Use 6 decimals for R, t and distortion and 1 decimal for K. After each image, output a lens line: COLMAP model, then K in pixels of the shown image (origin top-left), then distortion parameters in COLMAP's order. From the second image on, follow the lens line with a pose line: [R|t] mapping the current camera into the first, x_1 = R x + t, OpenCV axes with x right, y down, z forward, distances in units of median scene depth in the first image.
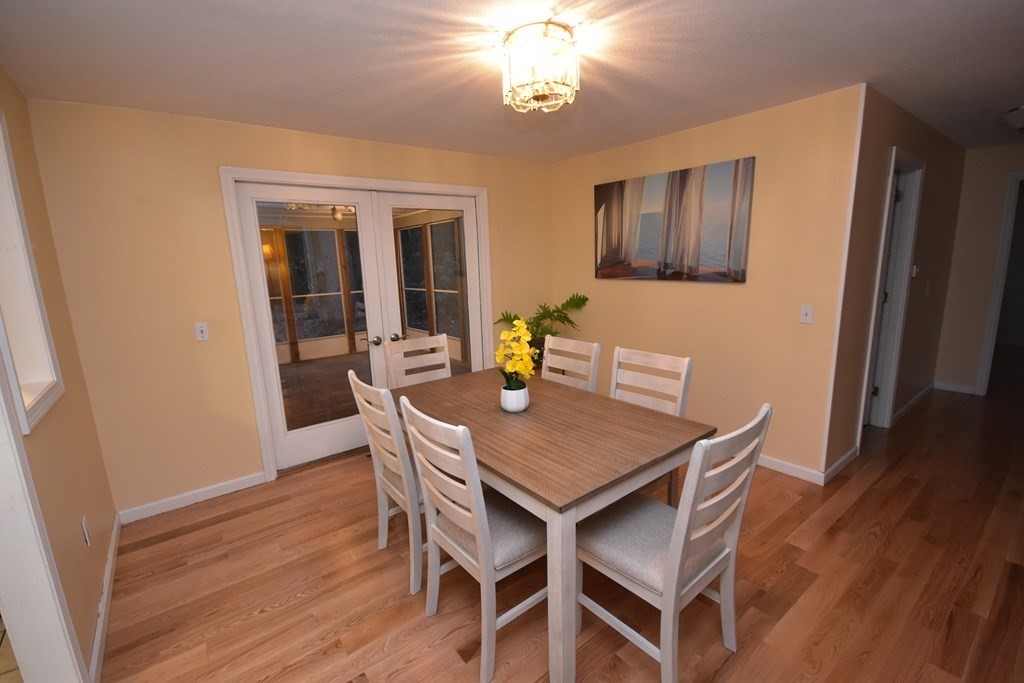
lens RADIAL K [[444.5, 0, 512.3], [0, 444.5, 346.9], [0, 0, 1]] dist [0.012723, -0.017024]
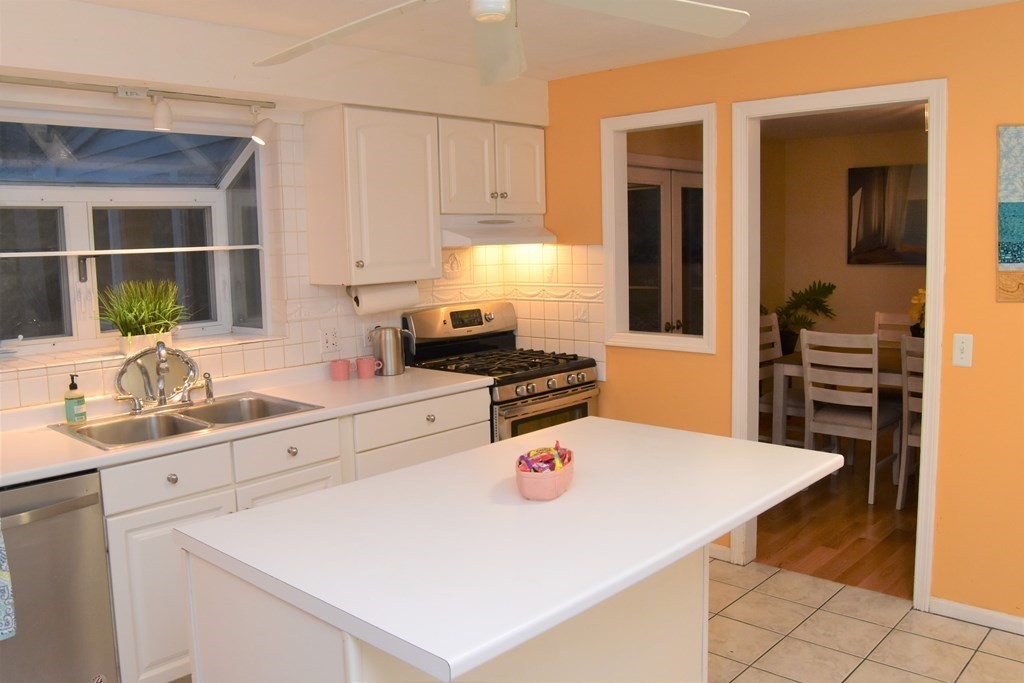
lens RADIAL K [[829.0, 0, 512.0], [0, 829.0, 341.5], [0, 0, 1]] dist [-0.092021, 0.003851]
pose [[0.987554, -0.010551, 0.156926, -0.968786], [0.023662, 0.996358, -0.081920, 0.163065], [-0.155490, 0.084614, 0.984207, -0.696391]]
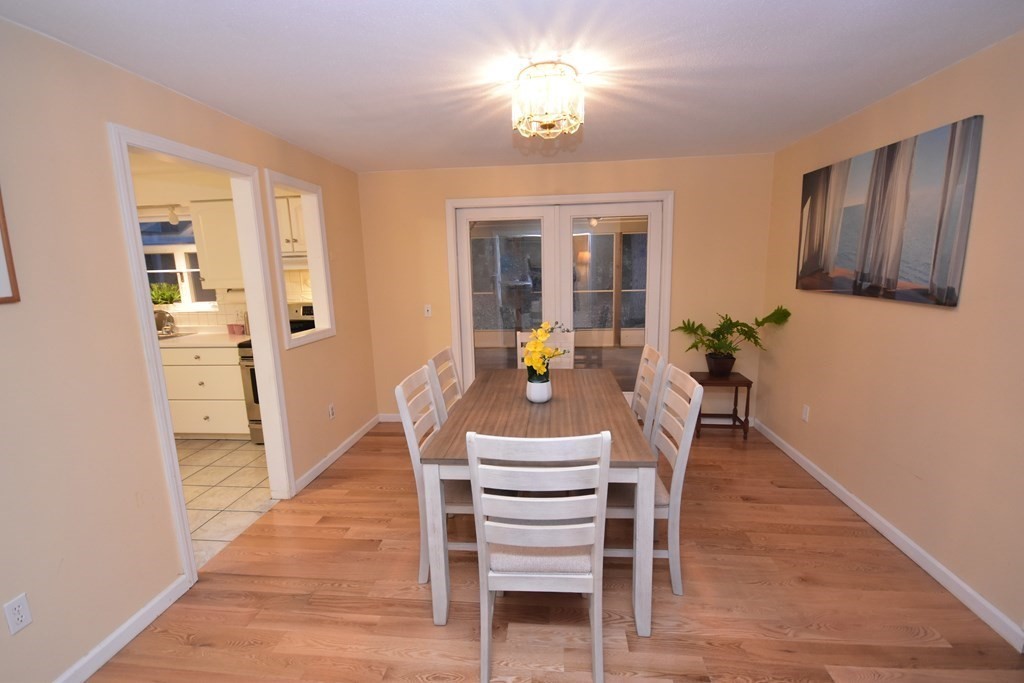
lens RADIAL K [[444.5, 0, 512.3], [0, 444.5, 346.9], [0, 0, 1]] dist [0.012723, -0.017024]
pose [[0.722890, 0.138436, -0.676953, 0.467589], [-0.136111, 0.989057, 0.056914, -0.032587], [0.677425, 0.050999, 0.733822, 0.077934]]
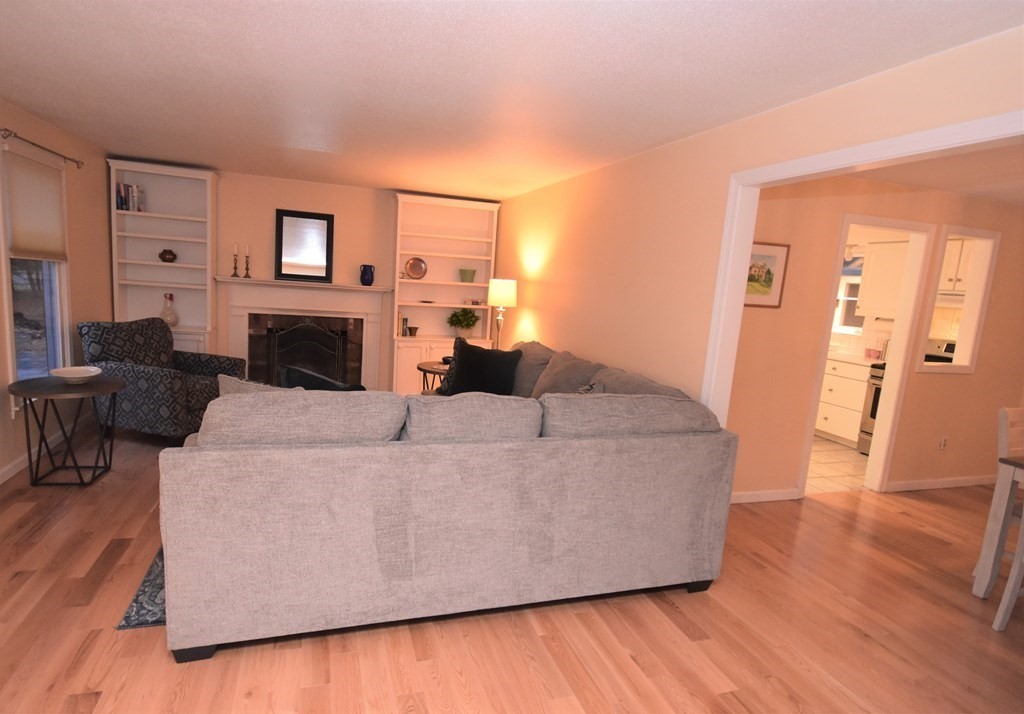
lens RADIAL K [[551.7, 0, 484.3], [0, 551.7, 362.4], [0, 0, 1]] dist [0.002184, 0.000663]
pose [[-0.355337, 0.153888, -0.921984, 1.122226], [-0.240088, 0.938238, 0.249132, -0.017971], [0.903379, 0.309883, -0.296444, -0.120523]]
